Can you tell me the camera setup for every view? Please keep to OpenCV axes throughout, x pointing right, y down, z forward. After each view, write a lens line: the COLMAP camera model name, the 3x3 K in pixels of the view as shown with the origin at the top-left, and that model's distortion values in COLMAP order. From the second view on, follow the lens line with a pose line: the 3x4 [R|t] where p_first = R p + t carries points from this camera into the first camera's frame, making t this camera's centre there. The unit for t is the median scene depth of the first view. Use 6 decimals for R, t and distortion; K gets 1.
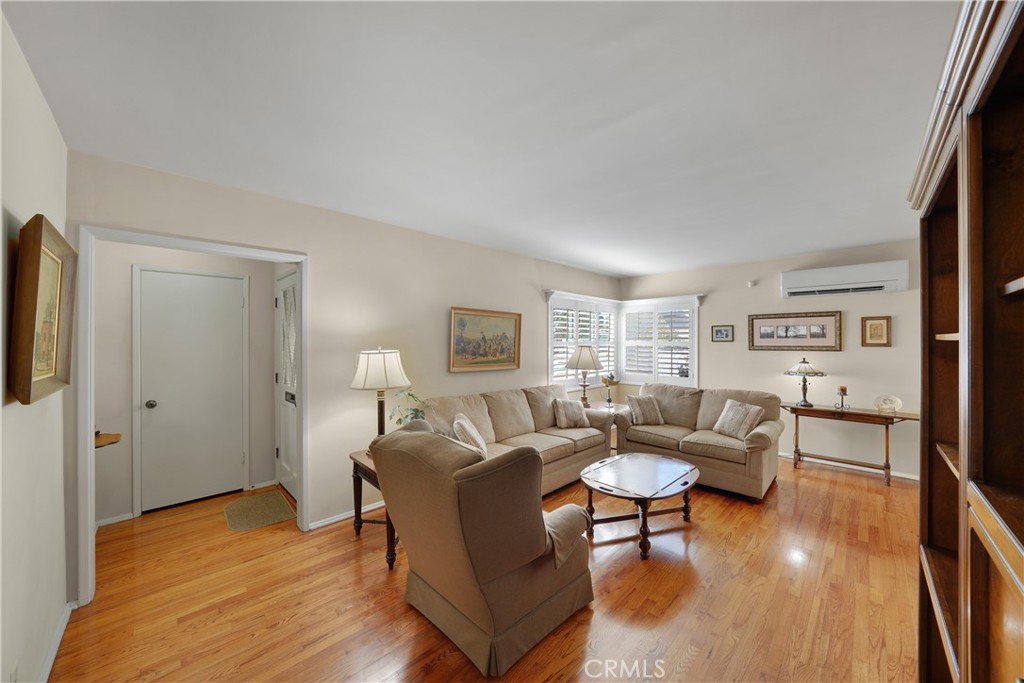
lens RADIAL K [[369.9, 0, 527.7], [0, 369.9, 342.3], [0, 0, 1]] dist [-0.021169, 0.000041]
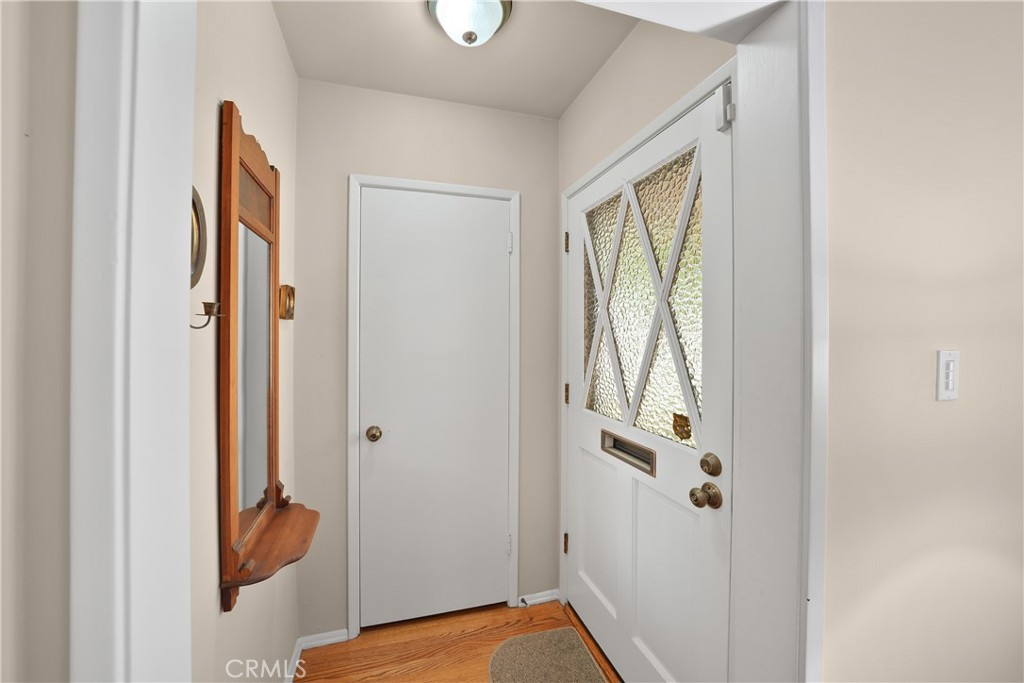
lens RADIAL K [[360.0, 0, 518.9], [0, 360.0, 338.6], [0, 0, 1]] dist [-0.034283, -0.000019]
pose [[0.894505, -0.000151, -0.447058, -0.430520], [-0.001509, 0.999993, -0.003357, 0.019759], [0.447055, 0.003677, 0.894499, 0.438004]]
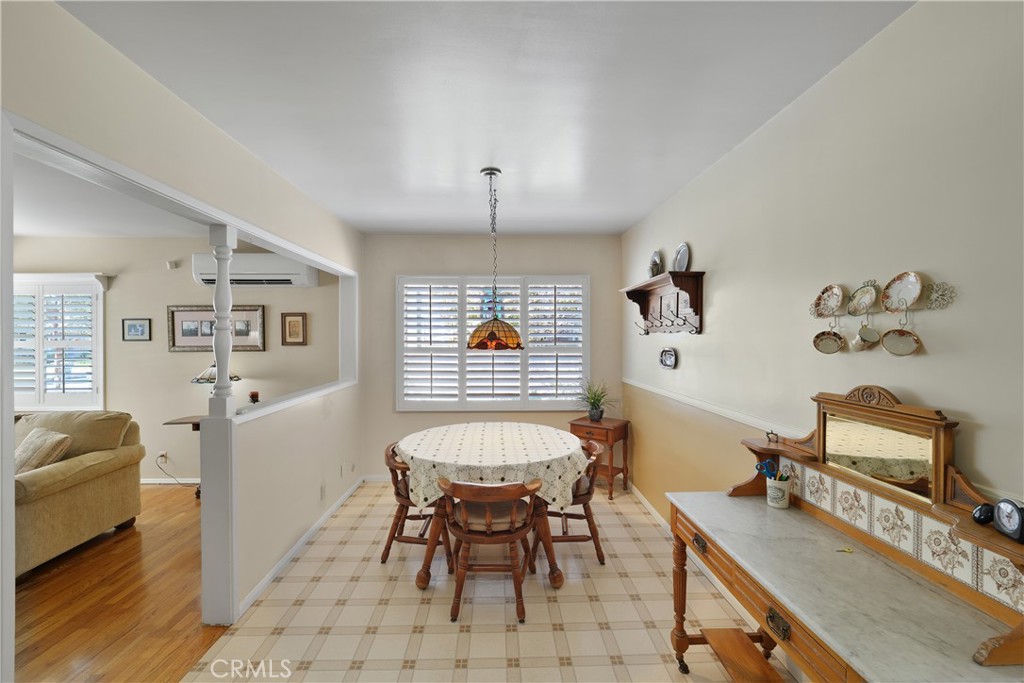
lens RADIAL K [[432.4, 0, 508.2], [0, 432.4, 339.8], [0, 0, 1]] dist [-0.017055, 0.006002]
pose [[0.717083, -0.009459, 0.696924, 0.585043], [0.005388, 0.999953, 0.008028, -0.008311], [-0.696967, -0.002001, 0.717100, -0.153009]]
